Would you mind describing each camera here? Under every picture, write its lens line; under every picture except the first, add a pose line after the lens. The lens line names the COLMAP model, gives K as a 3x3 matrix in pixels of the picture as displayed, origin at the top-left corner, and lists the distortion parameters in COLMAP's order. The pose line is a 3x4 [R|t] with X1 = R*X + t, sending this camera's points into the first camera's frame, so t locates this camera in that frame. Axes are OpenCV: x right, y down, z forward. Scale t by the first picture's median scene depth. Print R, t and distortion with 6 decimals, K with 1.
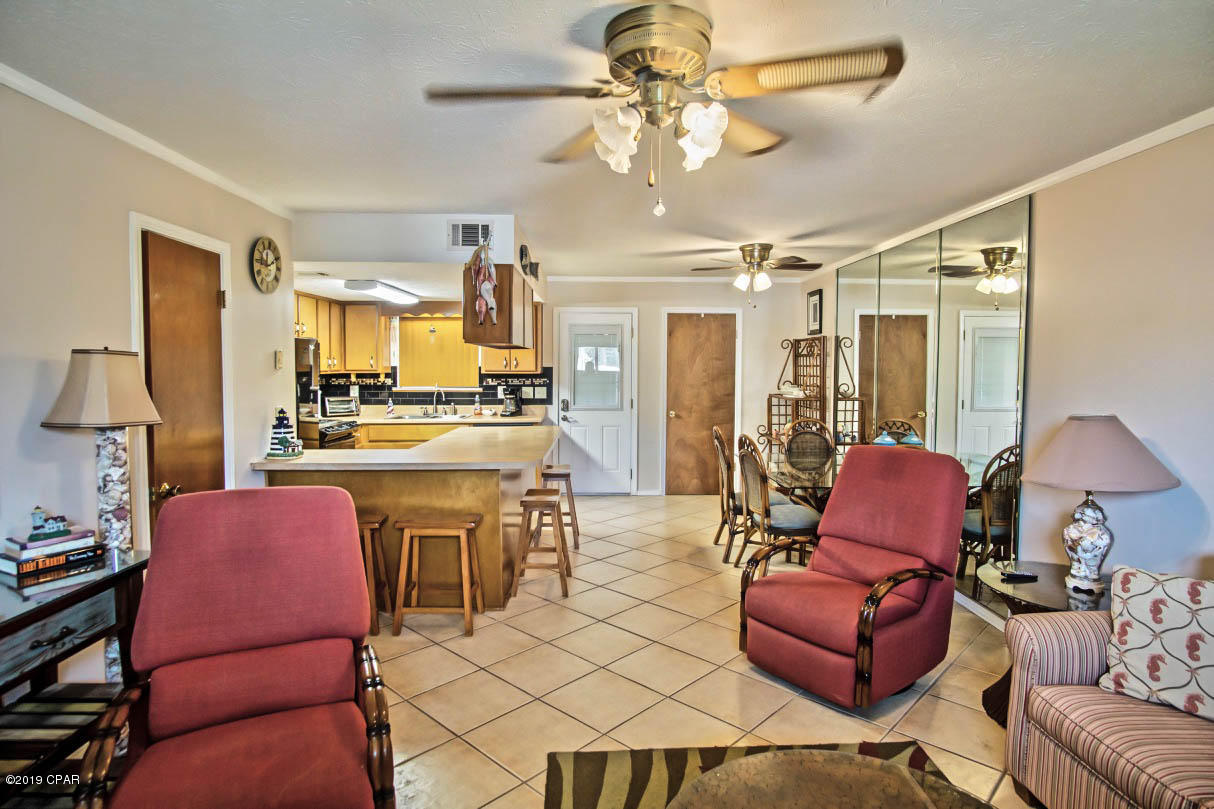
lens RADIAL K [[651.9, 0, 607.9], [0, 651.9, 395.7], [0, 0, 1]] dist [-0.034522, 0.008713]
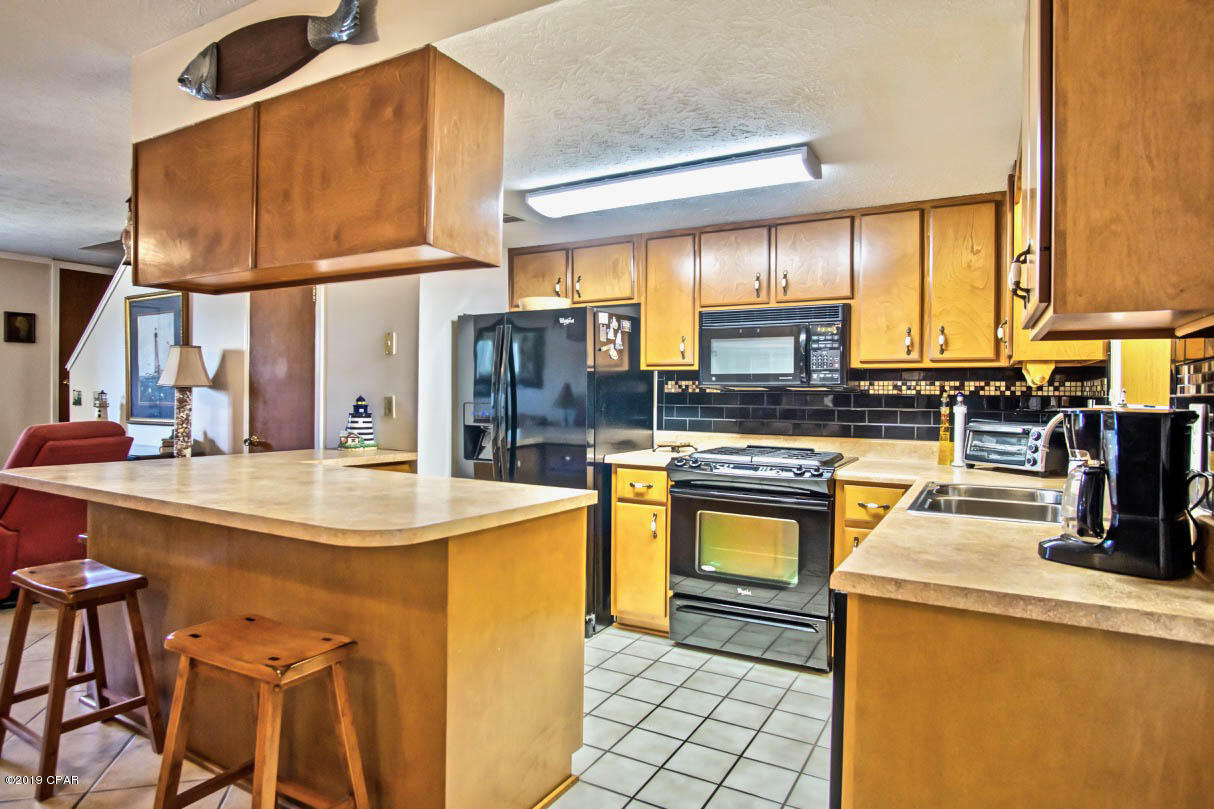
lens RADIAL K [[685.5, 0, 607.1], [0, 685.5, 396.0], [0, 0, 1]] dist [-0.030114, 0.004193]
pose [[-0.508761, -0.004863, -0.860894, 0.084601], [-0.053248, 0.998247, 0.025829, -0.013132], [0.859259, 0.058982, -0.508128, 0.969757]]
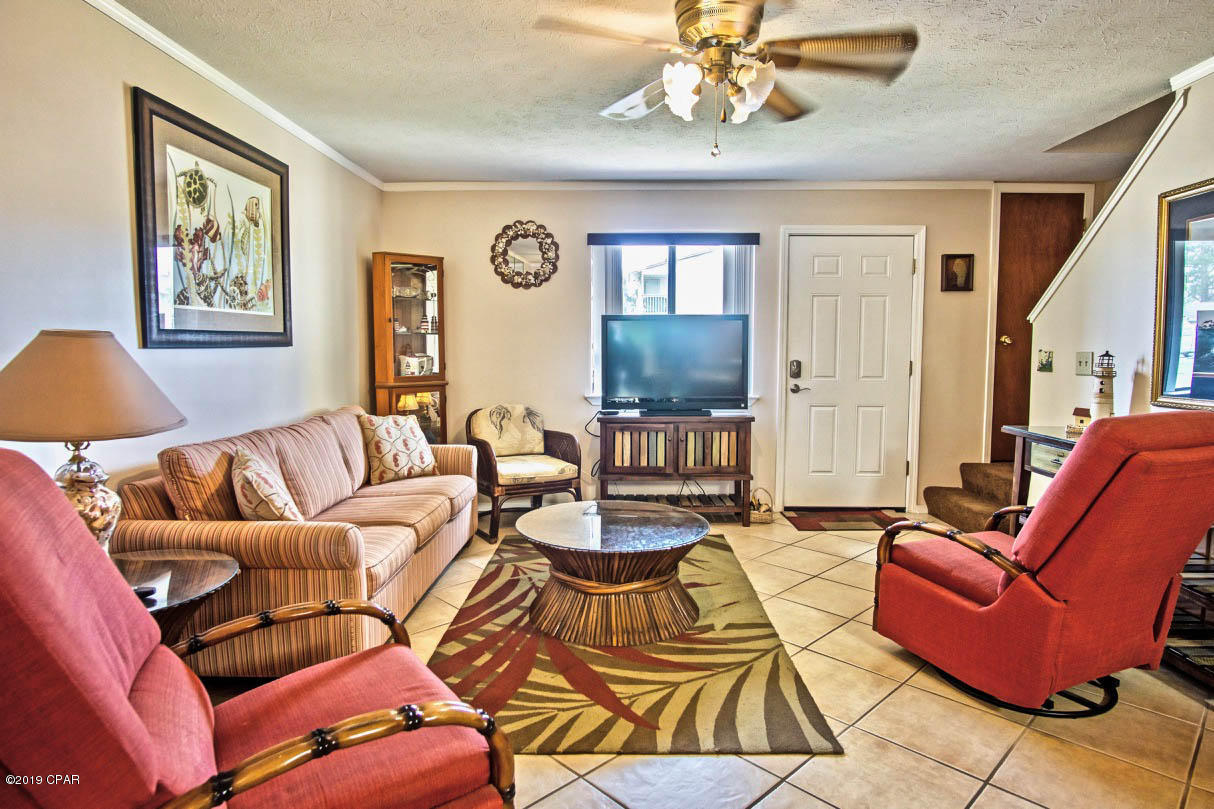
lens RADIAL K [[668.6, 0, 606.9], [0, 668.6, 395.6], [0, 0, 1]] dist [-0.032784, 0.000403]
pose [[-0.998717, -0.009326, 0.049779, 0.056795], [-0.003150, 0.992436, 0.122723, 0.004463], [-0.050547, 0.122409, -0.991192, 0.605749]]
